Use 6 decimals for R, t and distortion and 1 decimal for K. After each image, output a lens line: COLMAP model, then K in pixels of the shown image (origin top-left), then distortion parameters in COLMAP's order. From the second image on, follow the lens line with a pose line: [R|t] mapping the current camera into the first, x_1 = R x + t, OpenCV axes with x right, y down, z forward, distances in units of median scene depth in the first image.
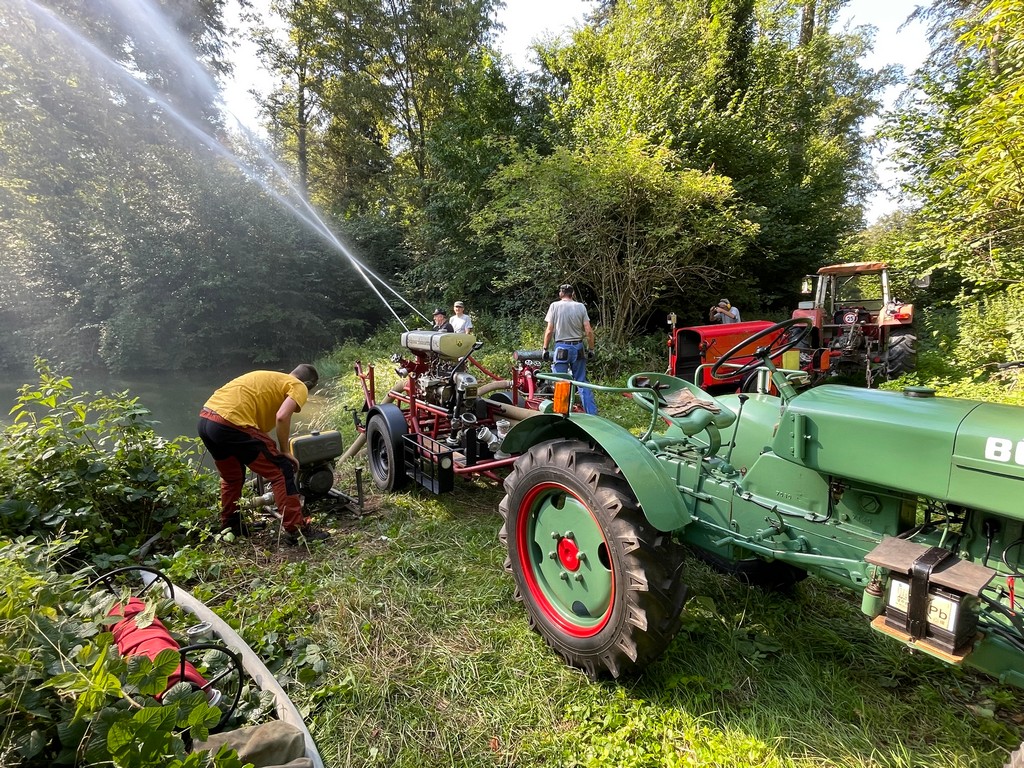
lens RADIAL K [[518.8, 0, 507.3], [0, 518.8, 382.9], [0, 0, 1]] dist [0.000709, 0.000469]
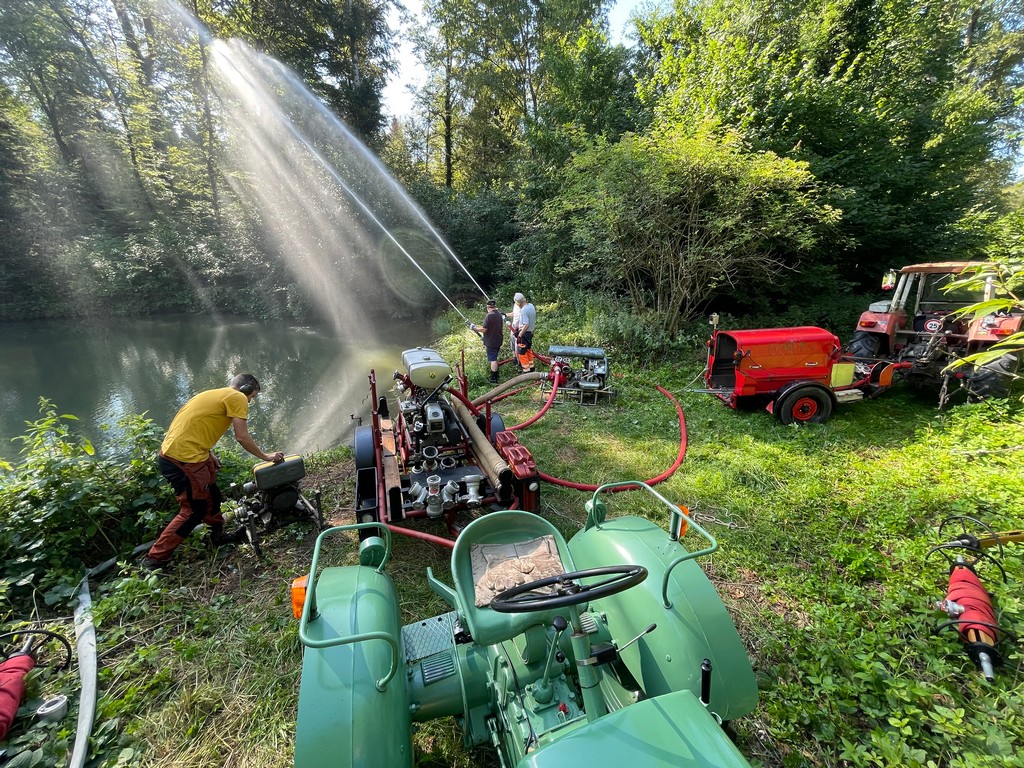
lens RADIAL K [[411.0, 0, 509.3], [0, 411.0, 383.3], [0, 0, 1]] dist [0.001016, -0.000611]
pose [[0.968296, 0.081479, -0.236143, 0.094874], [-0.046700, 0.987688, 0.149301, -0.071931], [0.245400, -0.133540, 0.960180, 0.093785]]
